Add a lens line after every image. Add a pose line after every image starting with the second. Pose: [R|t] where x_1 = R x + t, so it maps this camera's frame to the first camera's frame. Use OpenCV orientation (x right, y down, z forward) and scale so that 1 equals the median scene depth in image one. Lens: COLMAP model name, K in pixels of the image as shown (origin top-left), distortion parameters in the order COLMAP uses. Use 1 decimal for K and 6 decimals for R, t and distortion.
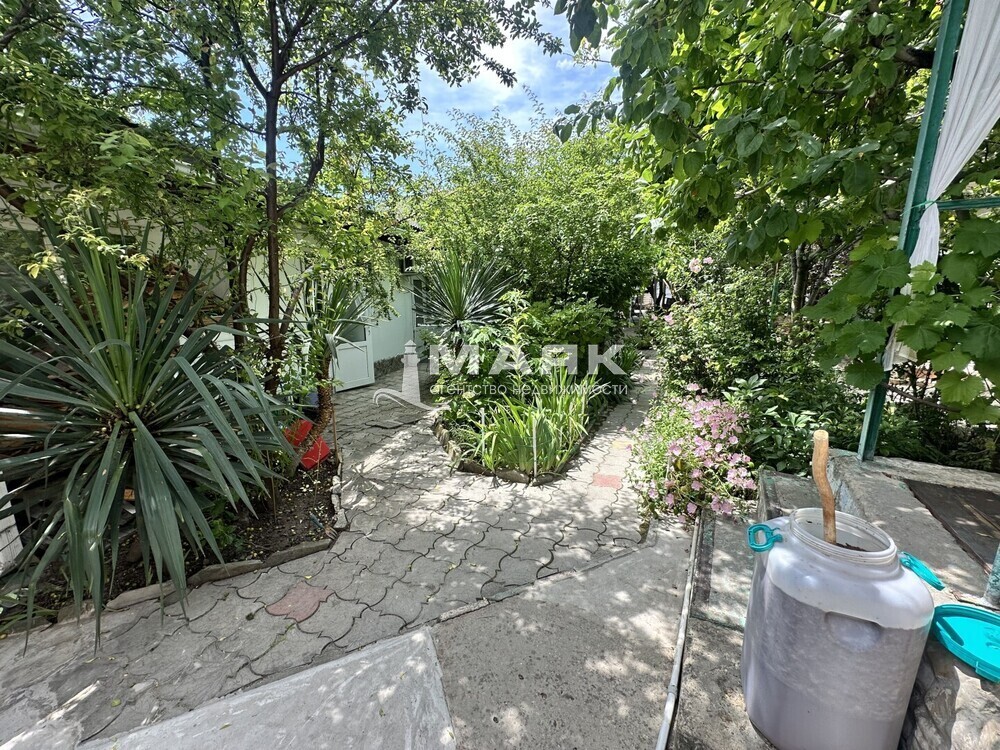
lens RADIAL K [[401.1, 0, 499.8], [0, 401.1, 375.0], [0, 0, 1]] dist [-0.003775, 0.001252]
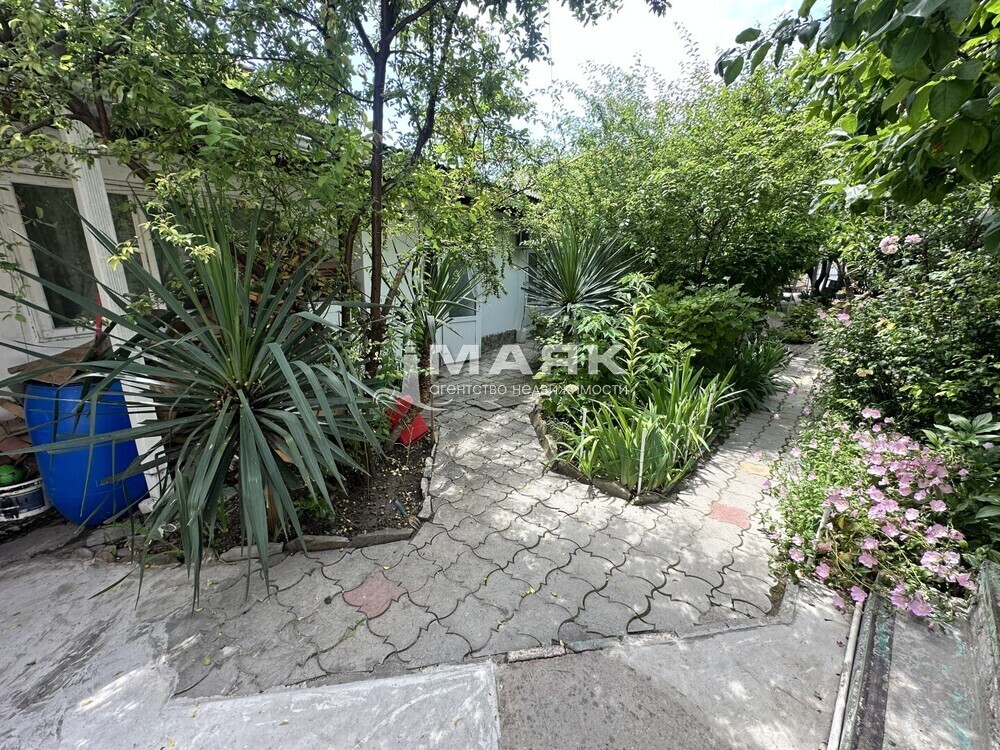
lens RADIAL K [[401.1, 0, 498.9], [0, 401.1, 375.5], [0, 0, 1]] dist [-0.003775, 0.001252]
pose [[0.959127, 0.103091, -0.263531, 0.001296], [-0.084625, 0.993154, 0.080520, -0.062918], [0.270028, -0.054927, 0.961285, 0.132839]]
